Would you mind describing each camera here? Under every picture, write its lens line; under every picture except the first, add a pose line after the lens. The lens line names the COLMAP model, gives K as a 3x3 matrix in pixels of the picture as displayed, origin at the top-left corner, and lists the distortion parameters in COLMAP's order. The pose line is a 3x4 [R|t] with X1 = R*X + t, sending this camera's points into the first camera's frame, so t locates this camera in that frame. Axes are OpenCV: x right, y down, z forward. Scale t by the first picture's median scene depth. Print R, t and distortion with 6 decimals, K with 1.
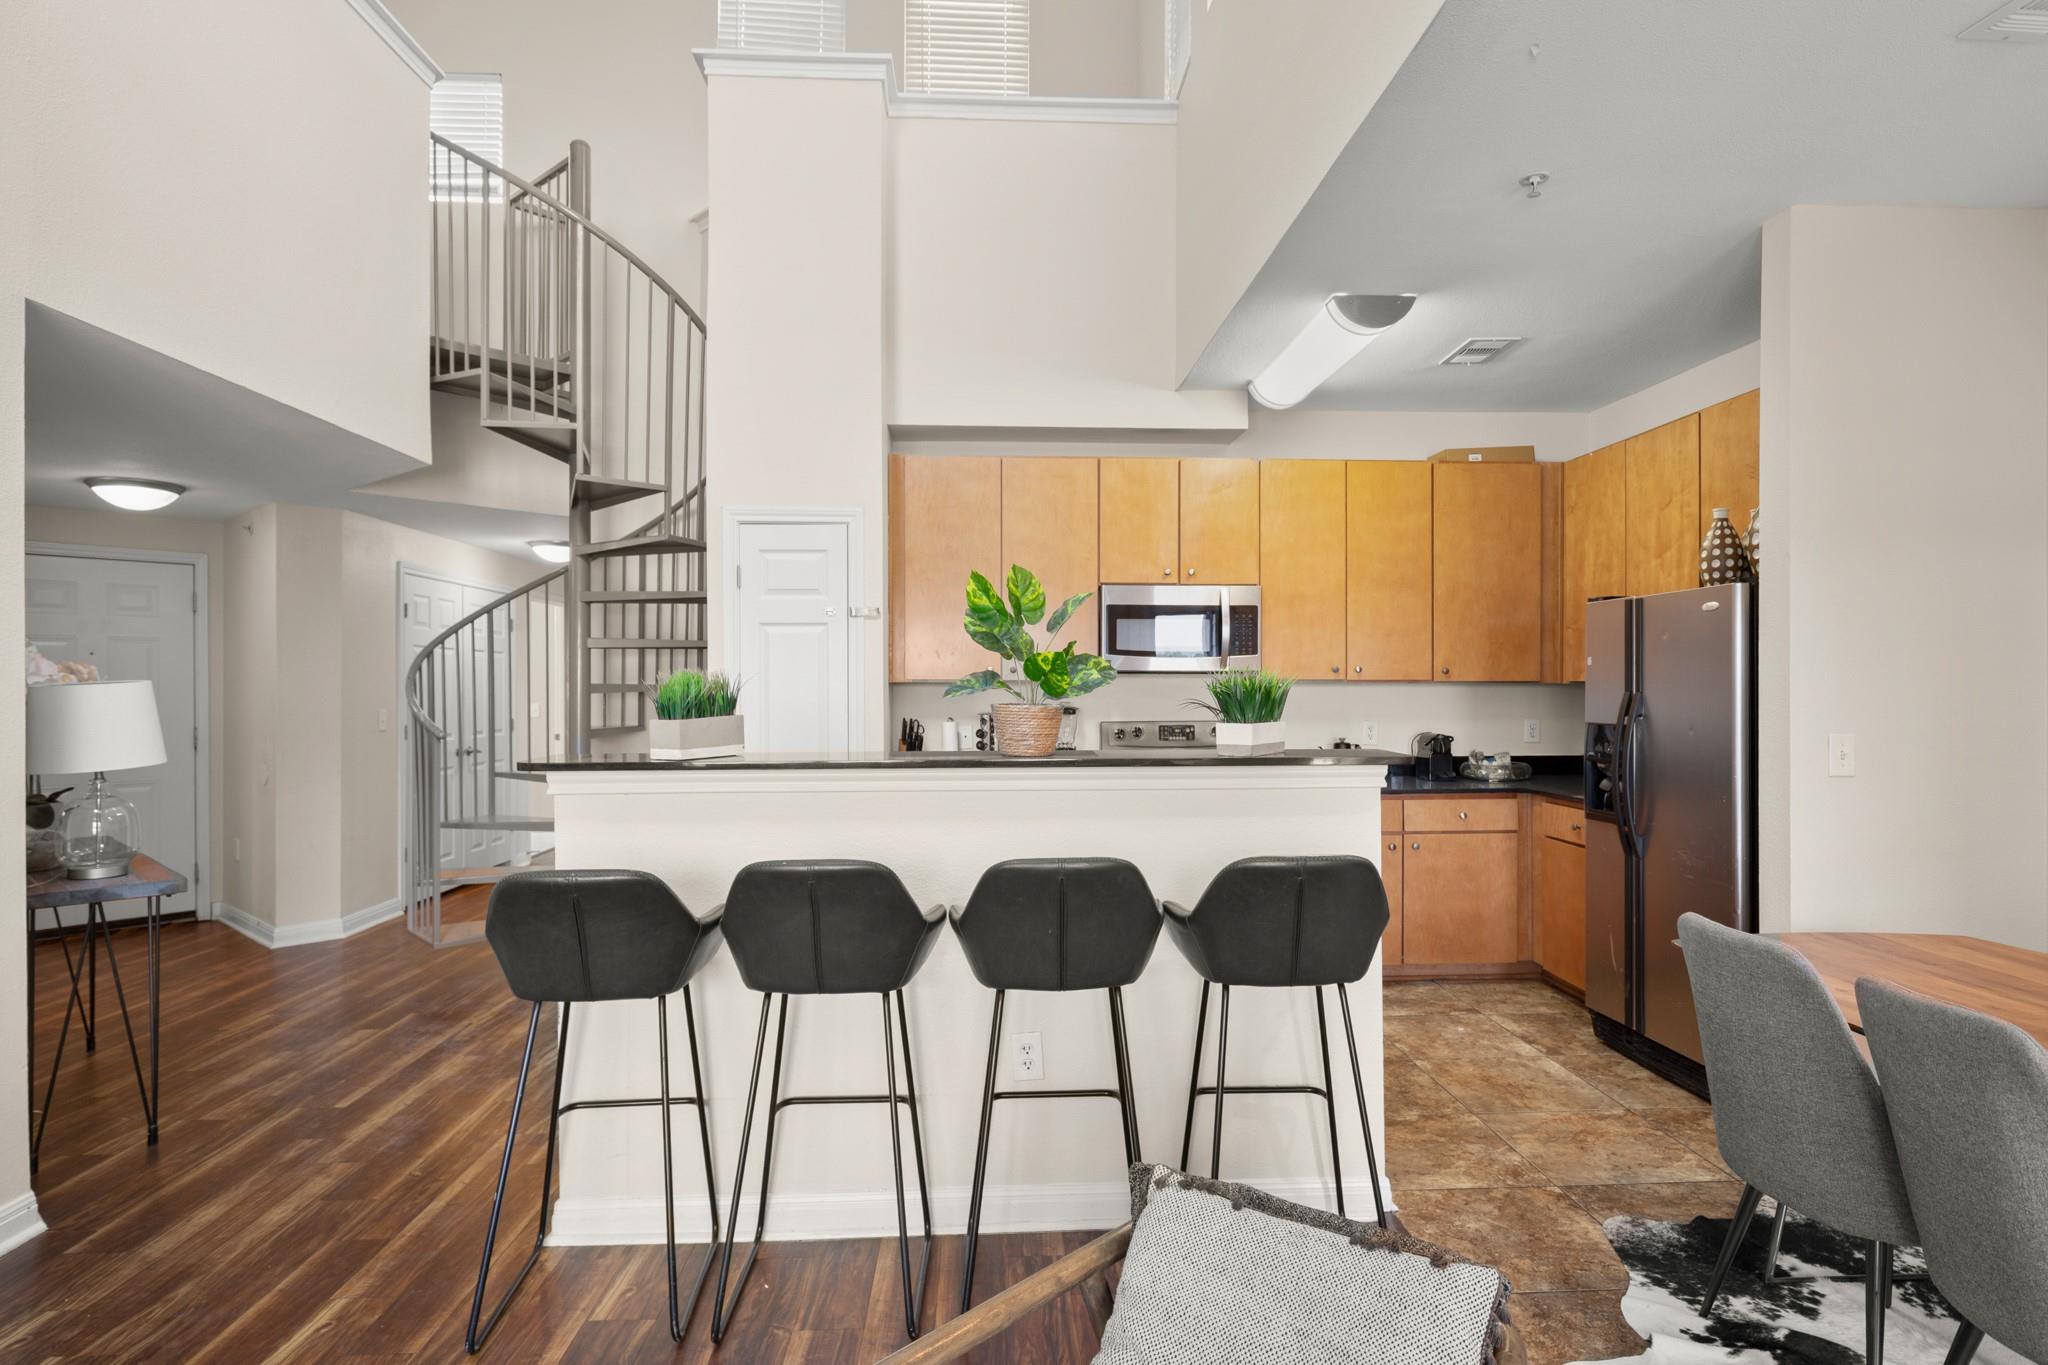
lens RADIAL K [[1099.7, 0, 1040.3], [0, 1099.7, 689.0], [0, 0, 1]] dist [0.001626, 0.001739]
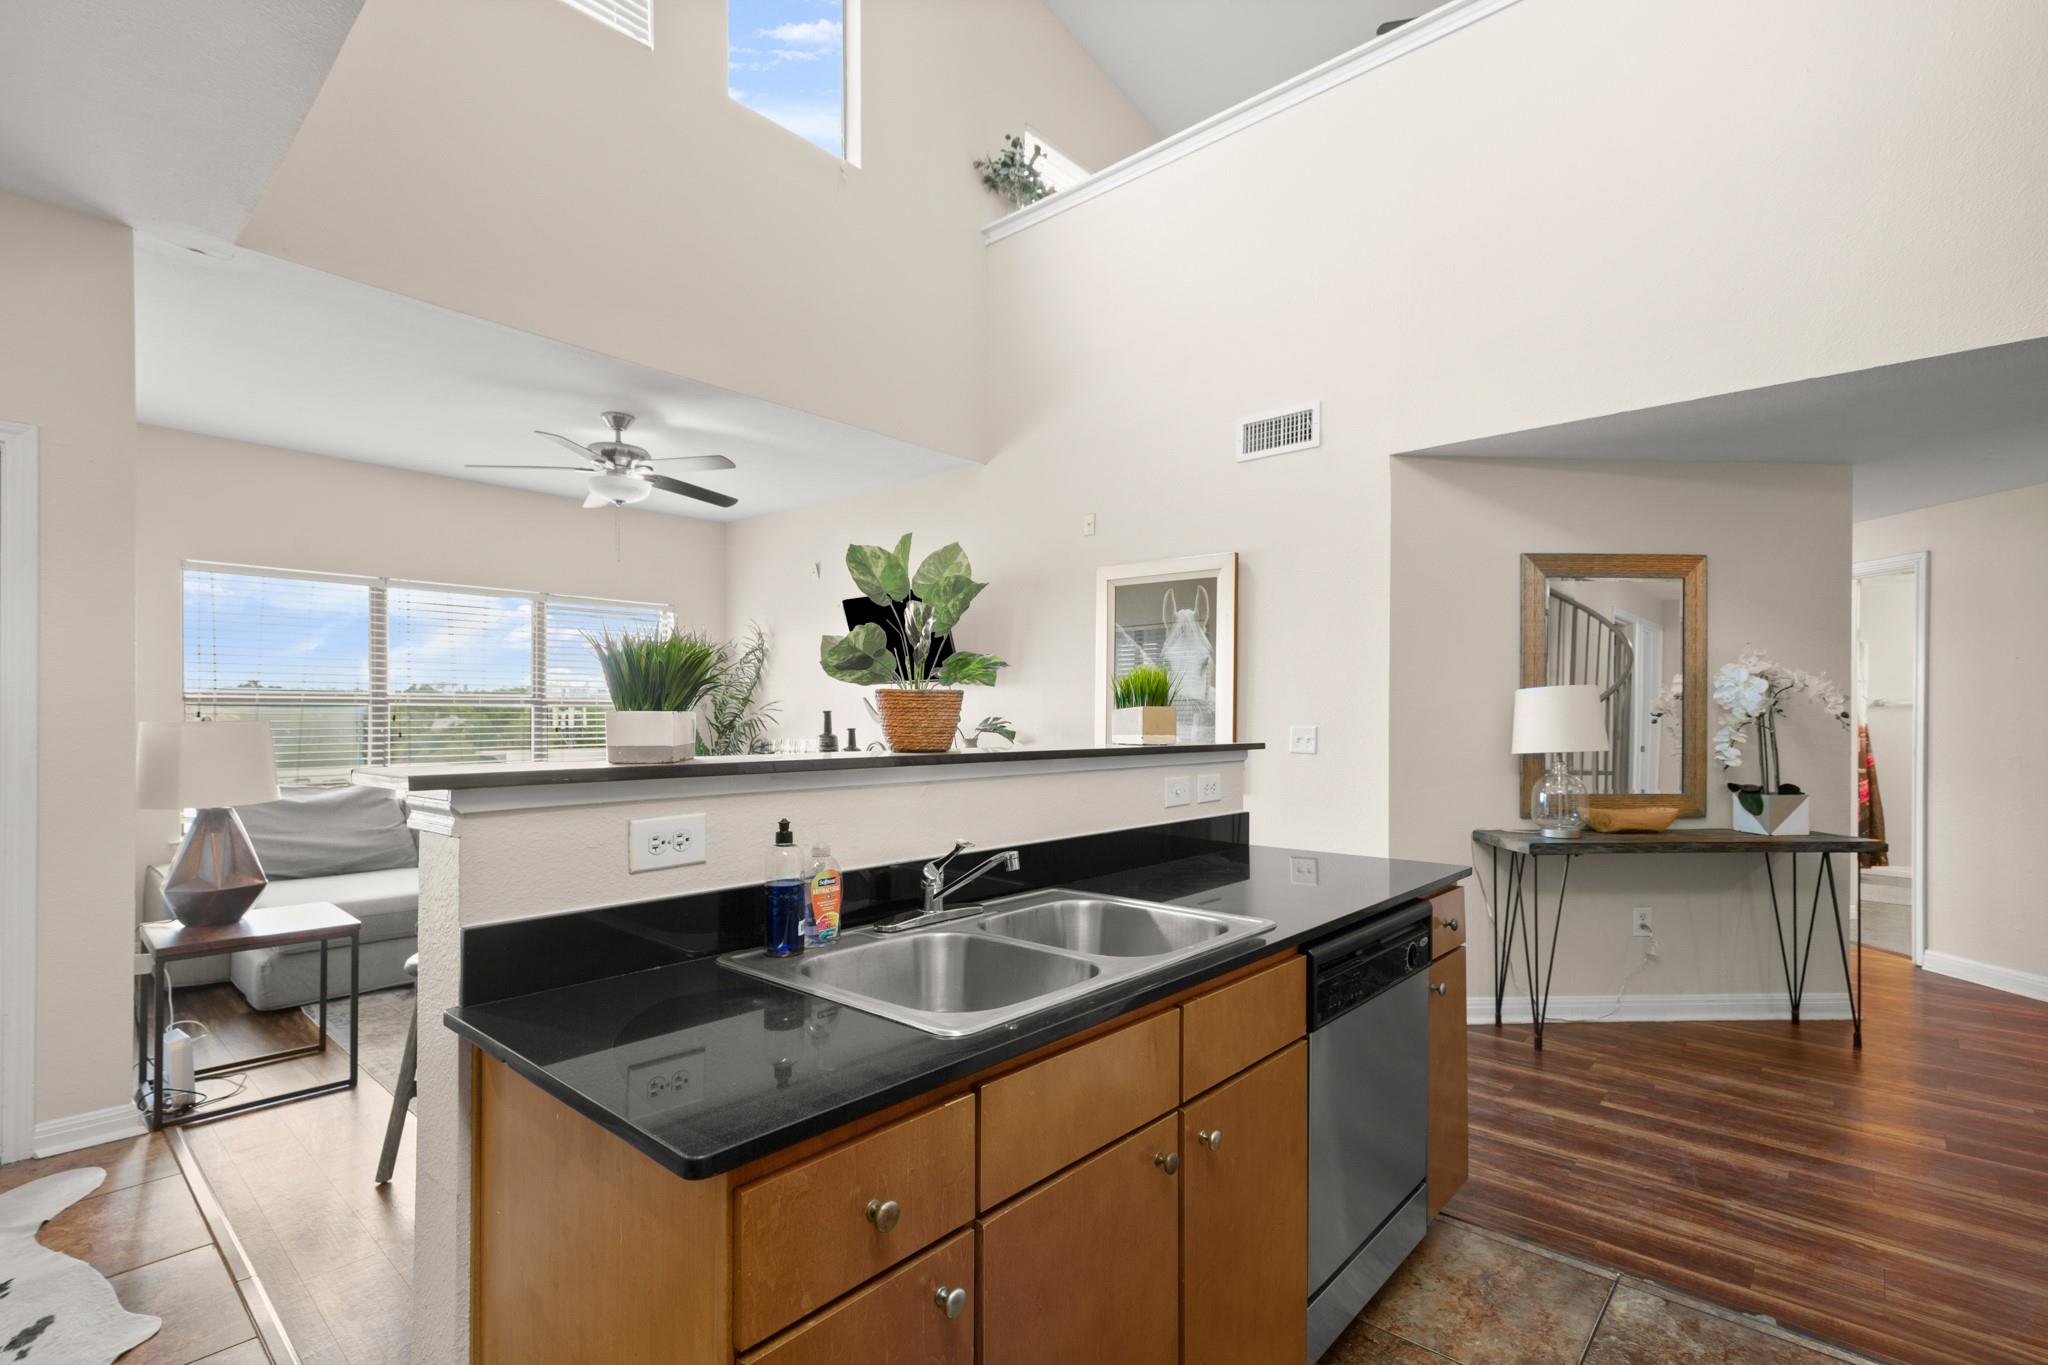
lens RADIAL K [[941.4, 0, 1050.6], [0, 941.4, 715.5], [0, 0, 1]] dist [0.020707, -0.001197]
pose [[-0.700854, 0.000081, -0.713305, 0.315510], [-0.004385, 0.999981, 0.004422, 0.021792], [0.713291, 0.006227, -0.700840, 1.169523]]
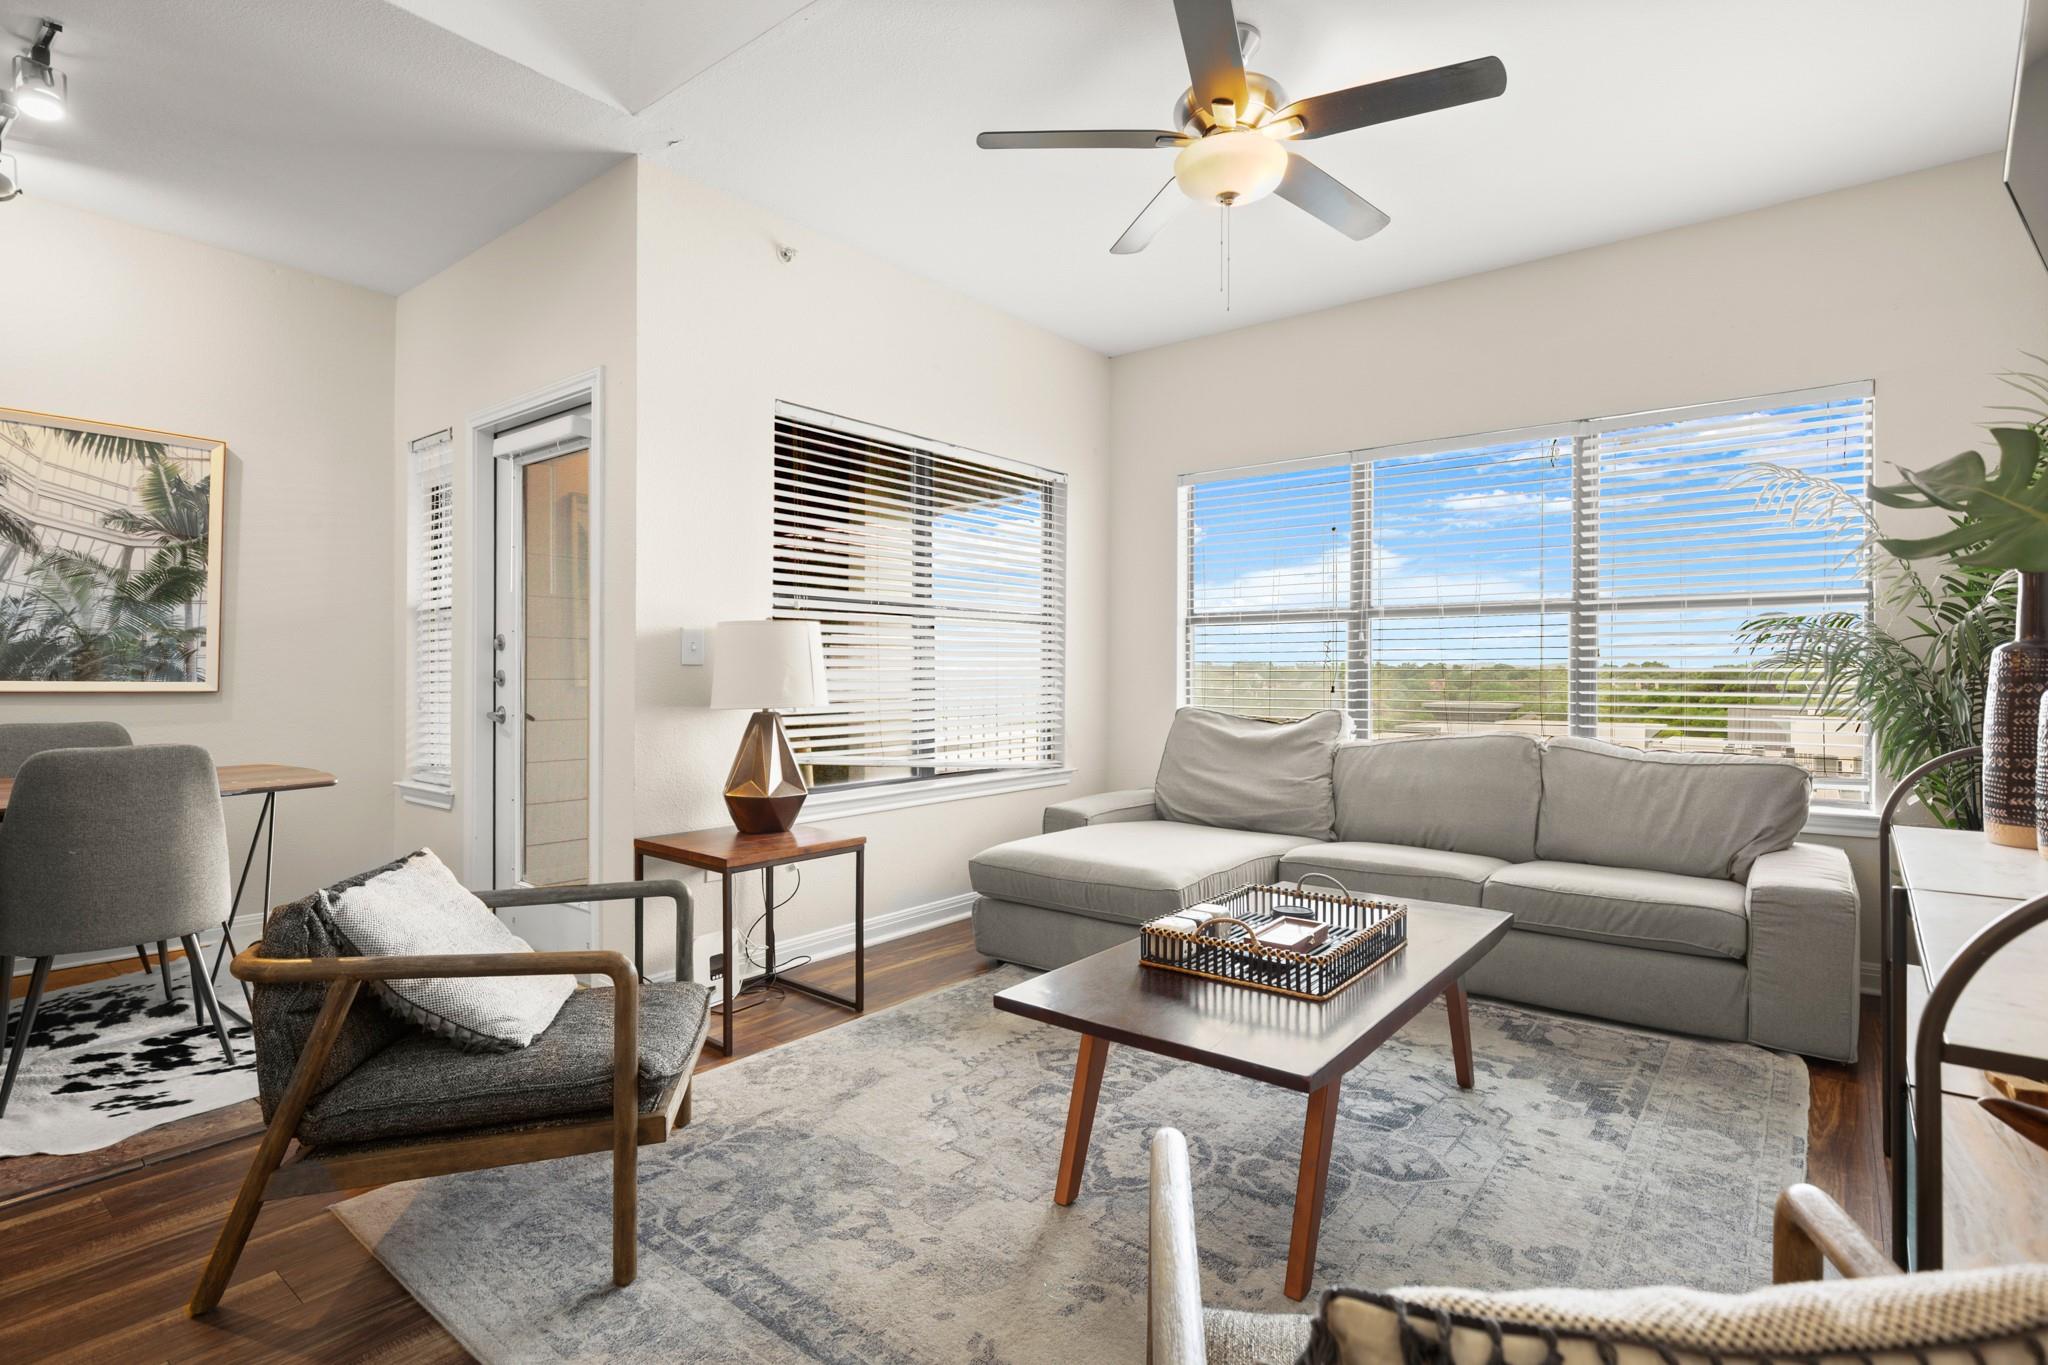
lens RADIAL K [[1012.9, 0, 1031.5], [0, 1012.9, 665.3], [0, 0, 1]] dist [0.006073, -0.001354]
pose [[-0.743353, 0.007353, 0.668859, -0.513409], [0.002857, 0.999965, -0.007818, 0.077422], [-0.668893, -0.003901, -0.743348, 0.532398]]
